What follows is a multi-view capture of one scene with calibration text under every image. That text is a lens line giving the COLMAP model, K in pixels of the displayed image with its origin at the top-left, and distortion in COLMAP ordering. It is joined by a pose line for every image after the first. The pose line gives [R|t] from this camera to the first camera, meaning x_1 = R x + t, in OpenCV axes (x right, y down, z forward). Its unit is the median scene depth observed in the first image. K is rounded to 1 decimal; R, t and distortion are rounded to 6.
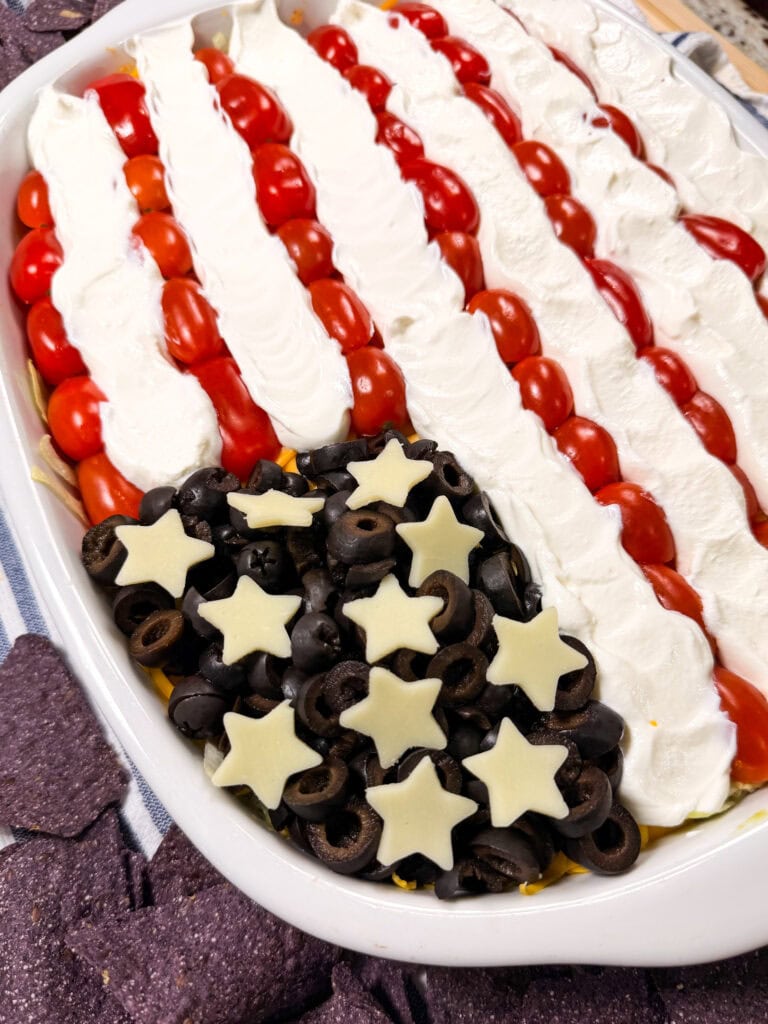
lens RADIAL K [[784.1, 0, 392.1], [0, 784.1, 581.3], [0, 0, 1]] dist [0.082593, -0.171539]
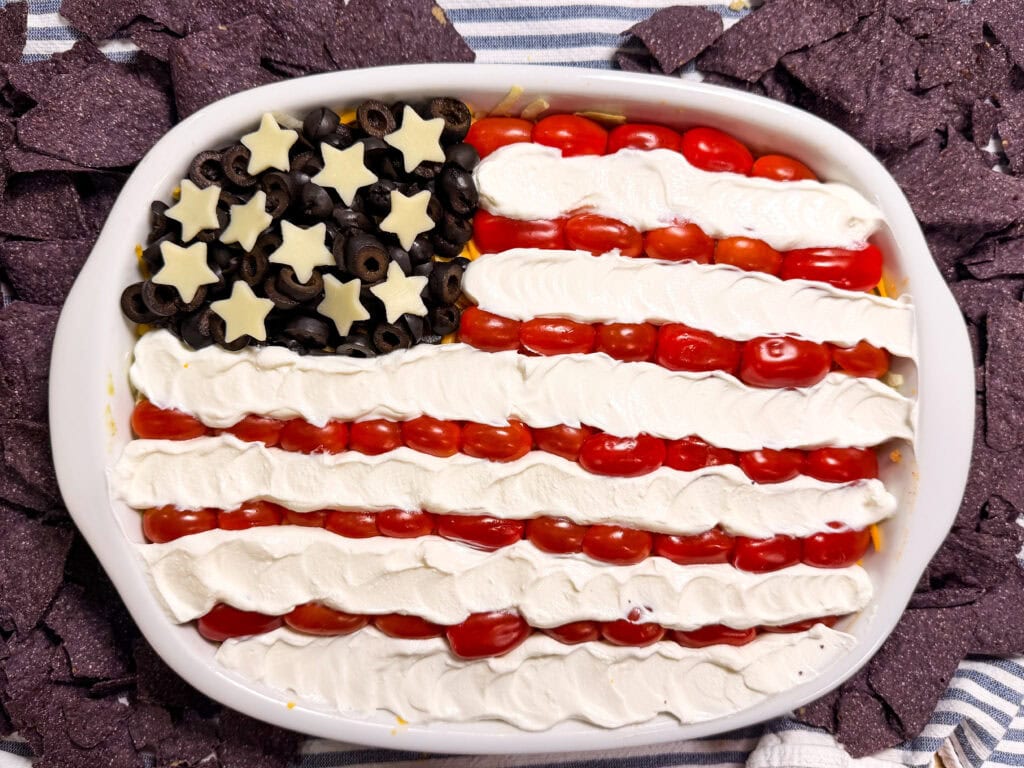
lens RADIAL K [[784.1, 0, 512.0], [0, 784.1, 384.0], [0, 0, 1]] dist [0.082593, -0.171539]
pose [[-0.456387, 0.889770, -0.004497, 0.057185], [-0.838577, -0.428428, 0.336508, -0.909179], [0.297488, 0.157349, 0.941670, -0.329929]]
